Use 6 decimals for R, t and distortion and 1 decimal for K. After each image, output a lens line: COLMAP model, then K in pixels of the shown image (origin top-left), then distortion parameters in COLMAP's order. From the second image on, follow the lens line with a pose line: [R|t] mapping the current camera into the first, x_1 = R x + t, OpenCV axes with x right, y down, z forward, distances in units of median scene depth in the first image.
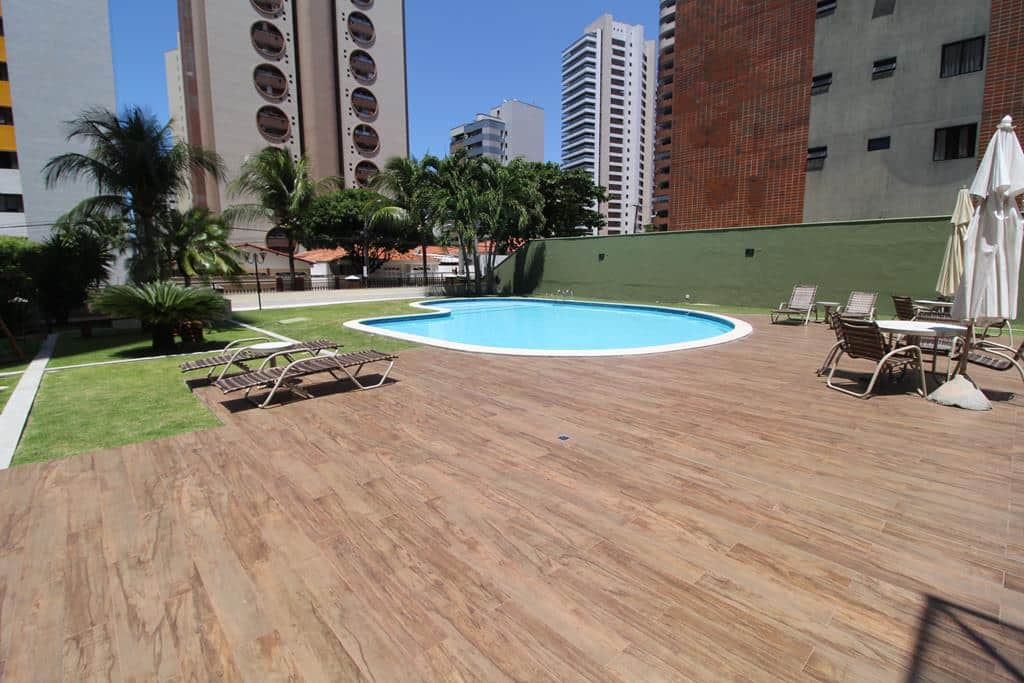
lens RADIAL K [[478.6, 0, 512.6], [0, 478.6, 333.9], [0, 0, 1]] dist [-0.000284, -0.012564]
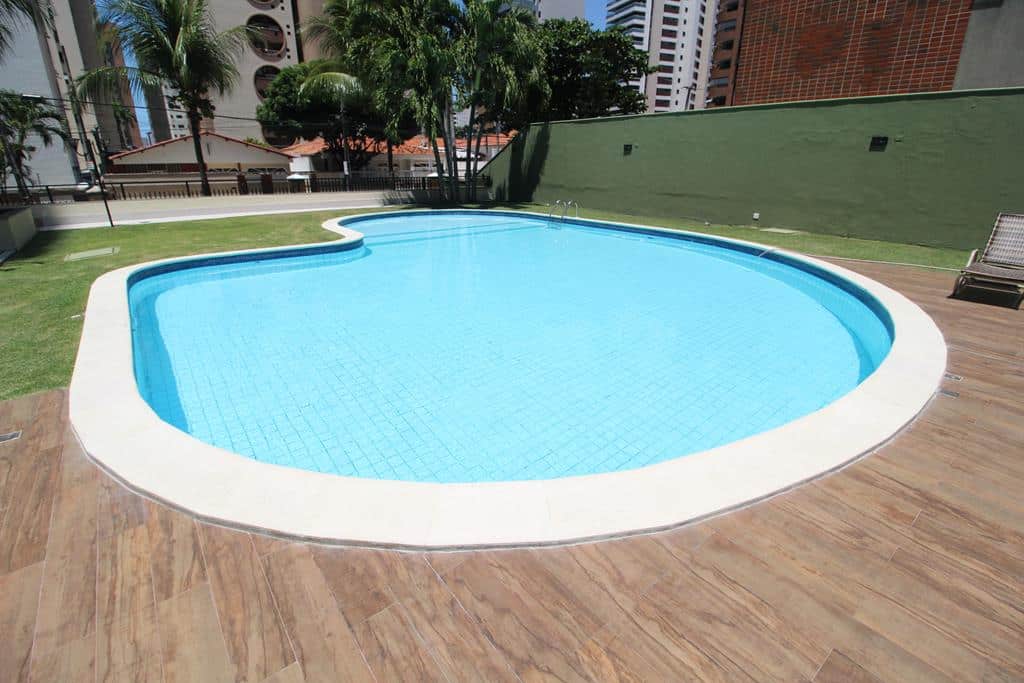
lens RADIAL K [[473.9, 0, 512.0], [0, 473.9, 341.5], [0, 0, 1]] dist [-0.011270, -0.007043]
pose [[0.997109, 0.036036, -0.066901, 0.050027], [-0.020563, 0.975512, 0.218982, -0.025228], [0.073154, -0.216973, 0.973433, 0.181755]]
